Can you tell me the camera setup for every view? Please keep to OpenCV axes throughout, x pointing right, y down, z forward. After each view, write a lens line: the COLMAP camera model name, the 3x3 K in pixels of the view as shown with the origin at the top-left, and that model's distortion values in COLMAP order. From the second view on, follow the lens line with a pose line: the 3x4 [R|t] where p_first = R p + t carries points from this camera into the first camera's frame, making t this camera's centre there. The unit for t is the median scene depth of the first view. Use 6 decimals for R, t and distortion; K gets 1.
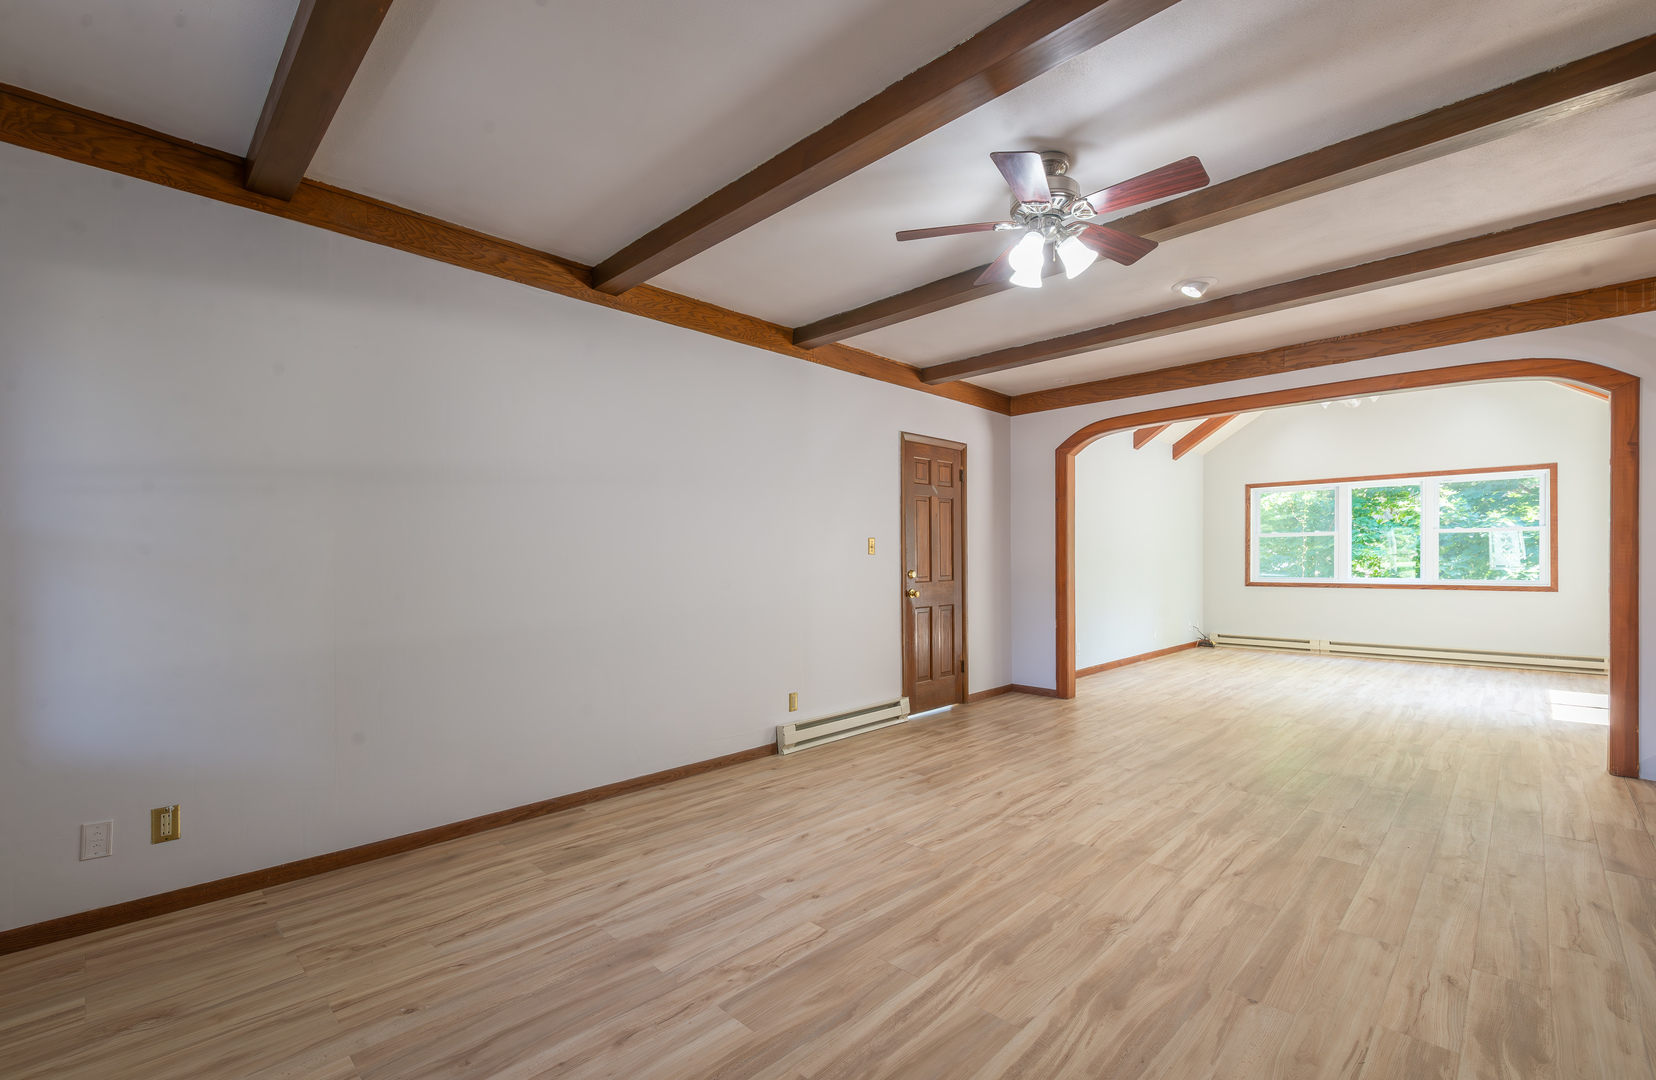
lens RADIAL K [[713.5, 0, 826.6], [0, 713.5, 546.9], [0, 0, 1]] dist [-0.000560, -0.000044]
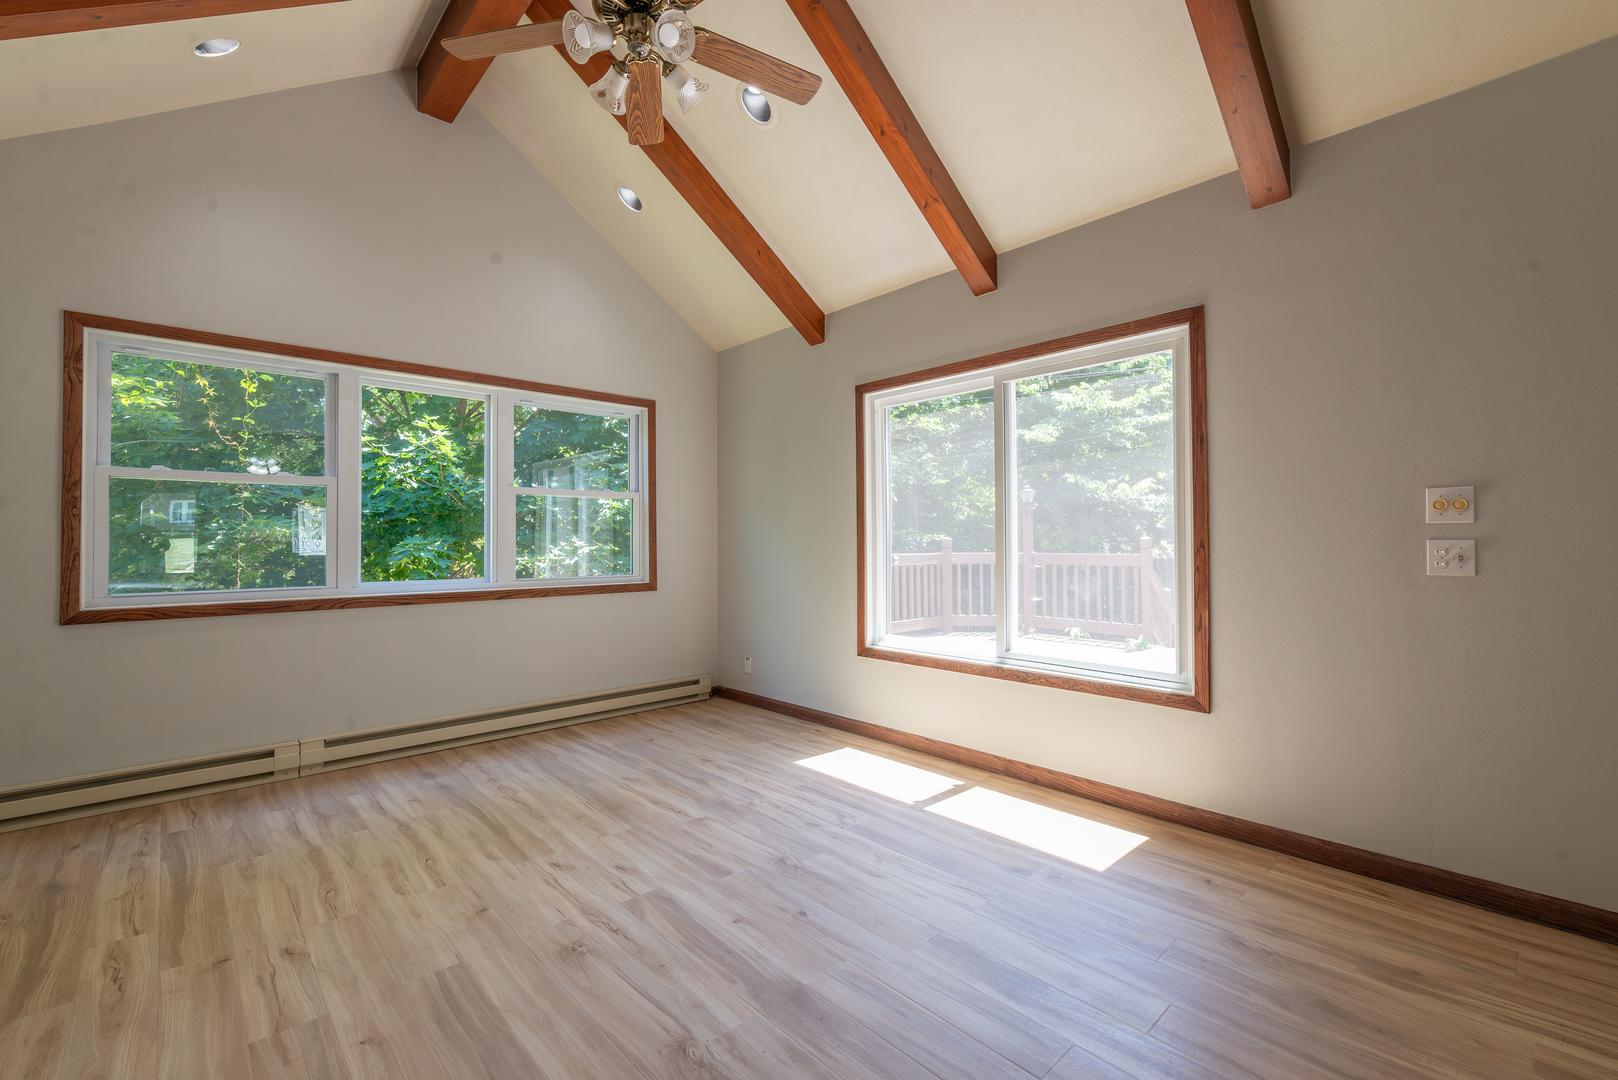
lens RADIAL K [[704.9, 0, 808.1], [0, 704.9, 542.8], [0, 0, 1]] dist [0.002245, 0.000096]
pose [[0.066349, 0.018590, 0.997623, 0.307517], [-0.000875, 0.999827, -0.018573, 0.025173], [-0.997796, 0.000359, 0.066354, 0.678260]]
